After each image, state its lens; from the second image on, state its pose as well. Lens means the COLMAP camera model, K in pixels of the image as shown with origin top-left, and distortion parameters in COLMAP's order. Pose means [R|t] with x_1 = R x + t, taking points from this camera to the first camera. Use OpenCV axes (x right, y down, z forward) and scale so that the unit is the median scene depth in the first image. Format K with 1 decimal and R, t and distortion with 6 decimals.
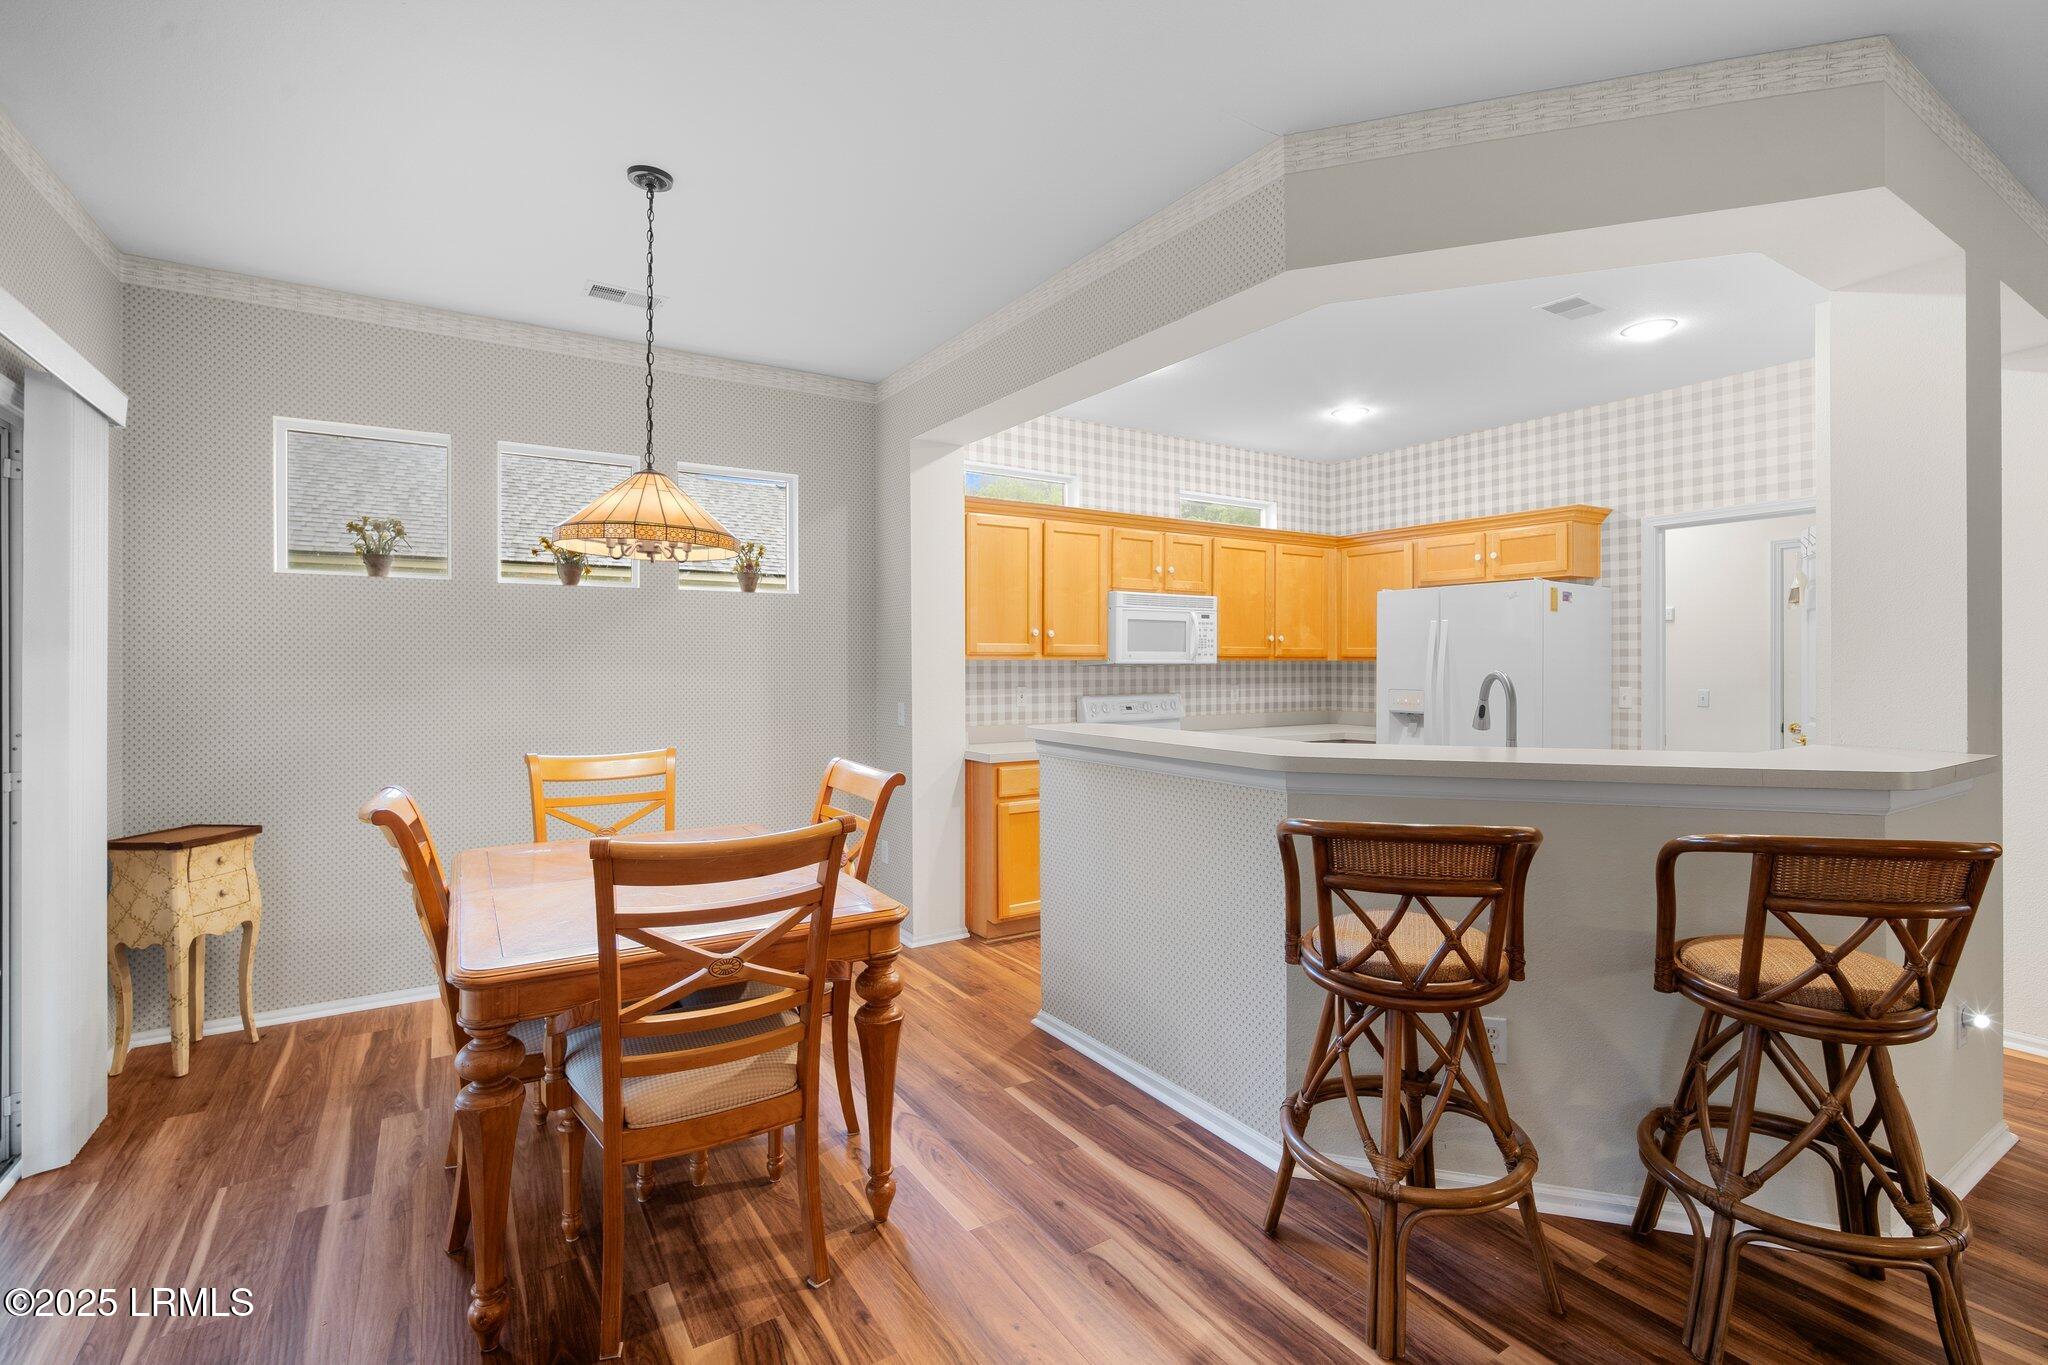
lens RADIAL K [[919.8, 0, 1026.6], [0, 919.8, 671.4], [0, 0, 1]] dist [0.000372, -0.000128]
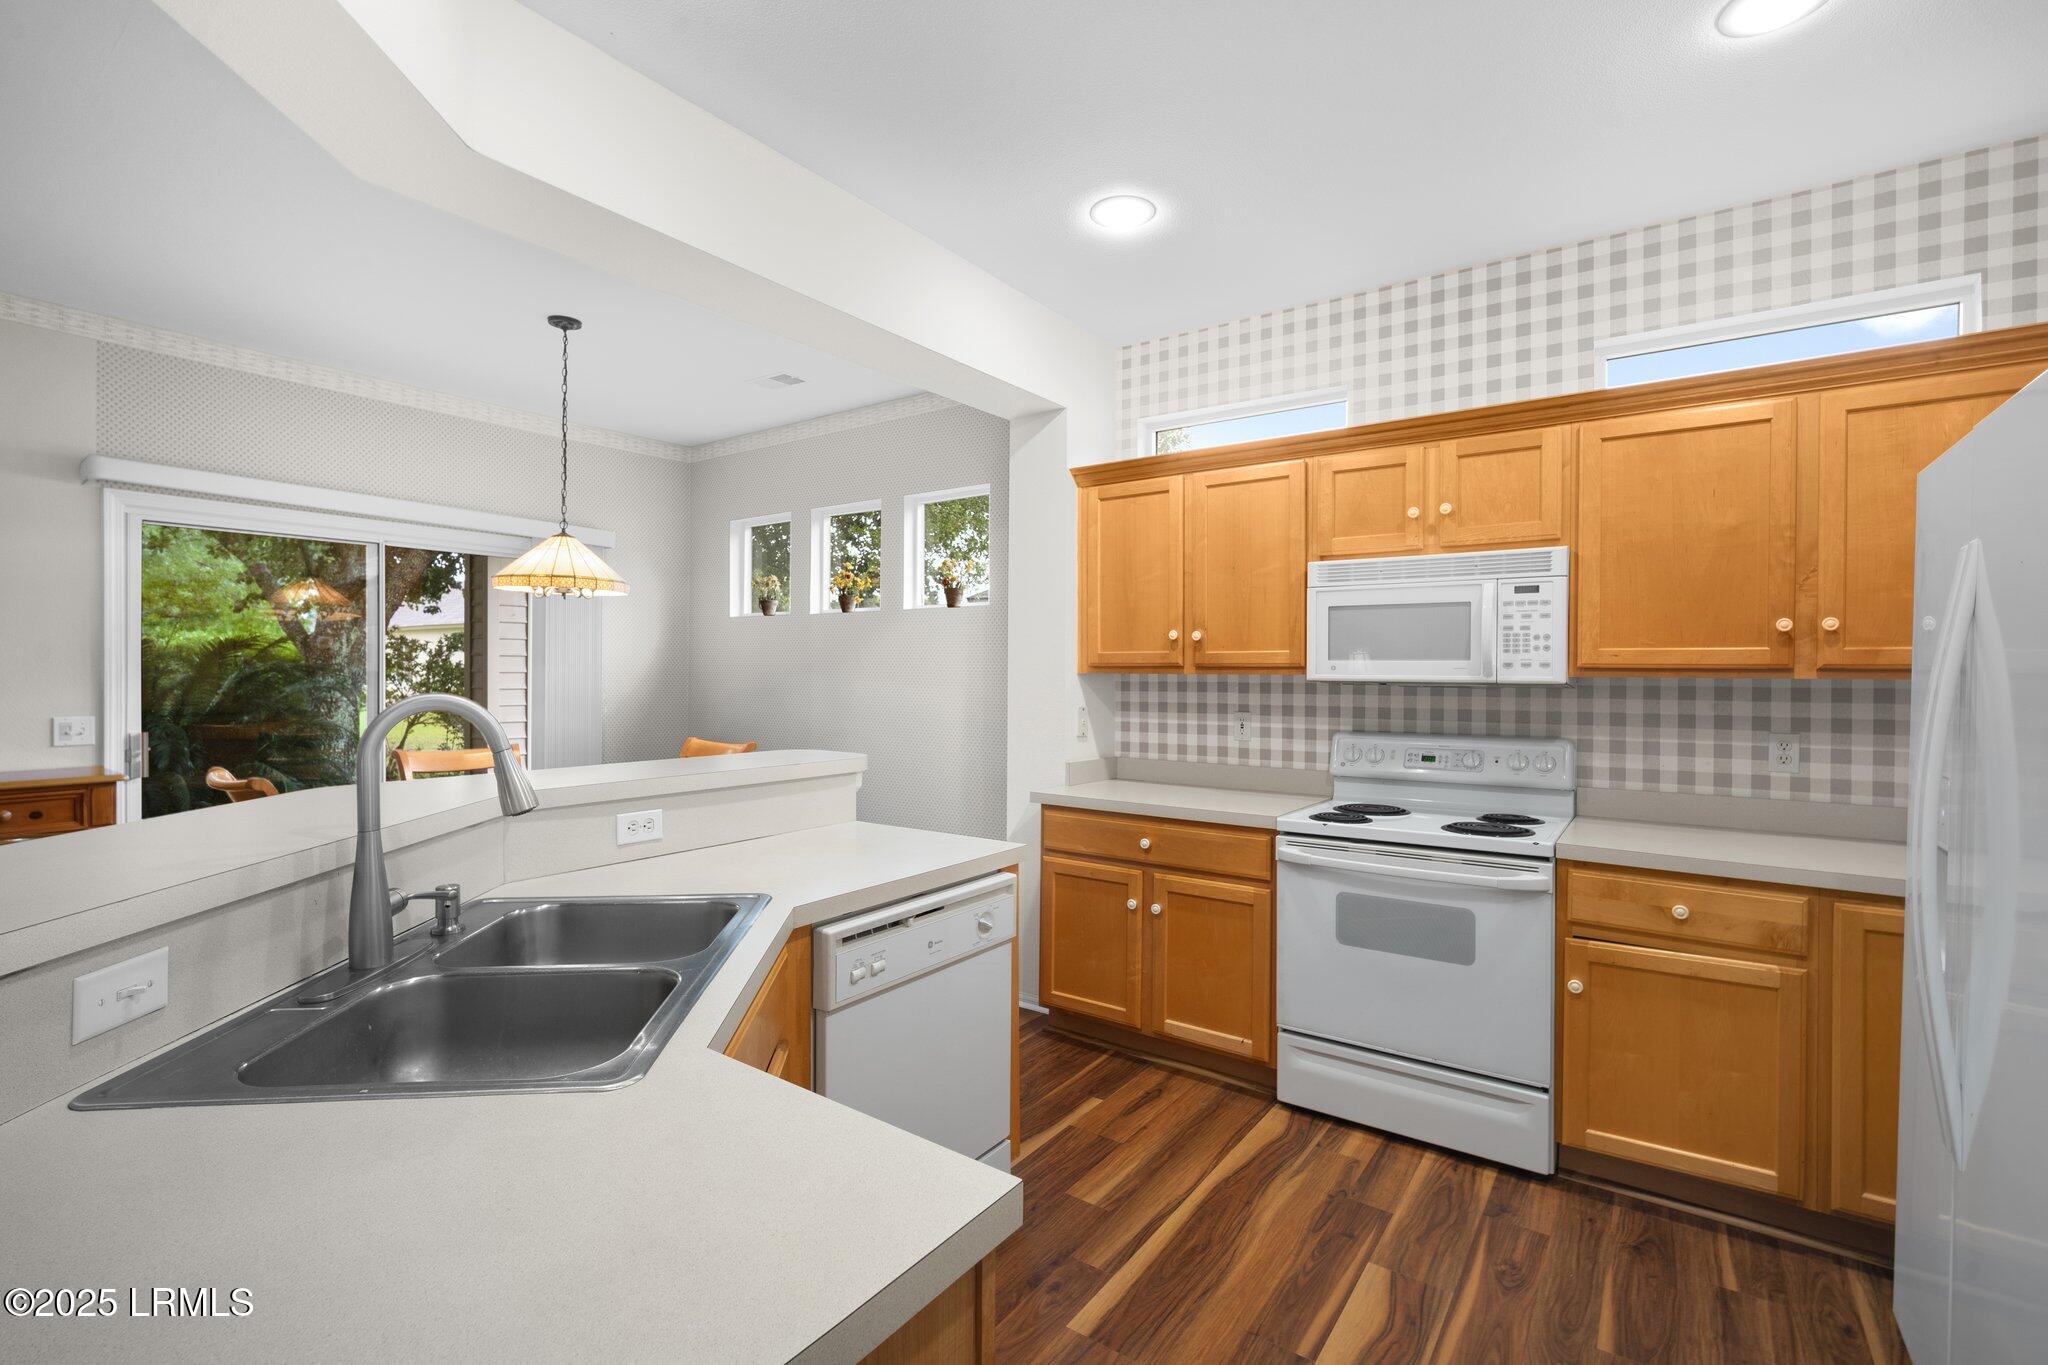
lens RADIAL K [[919.8, 0, 1026.6], [0, 919.8, 671.4], [0, 0, 1]] dist [0.000372, -0.000128]
pose [[0.376685, 0.003478, -0.926335, 0.585581], [-0.014171, 0.999898, -0.002008, -0.010600], [0.926233, 0.013884, 0.376695, 0.586267]]
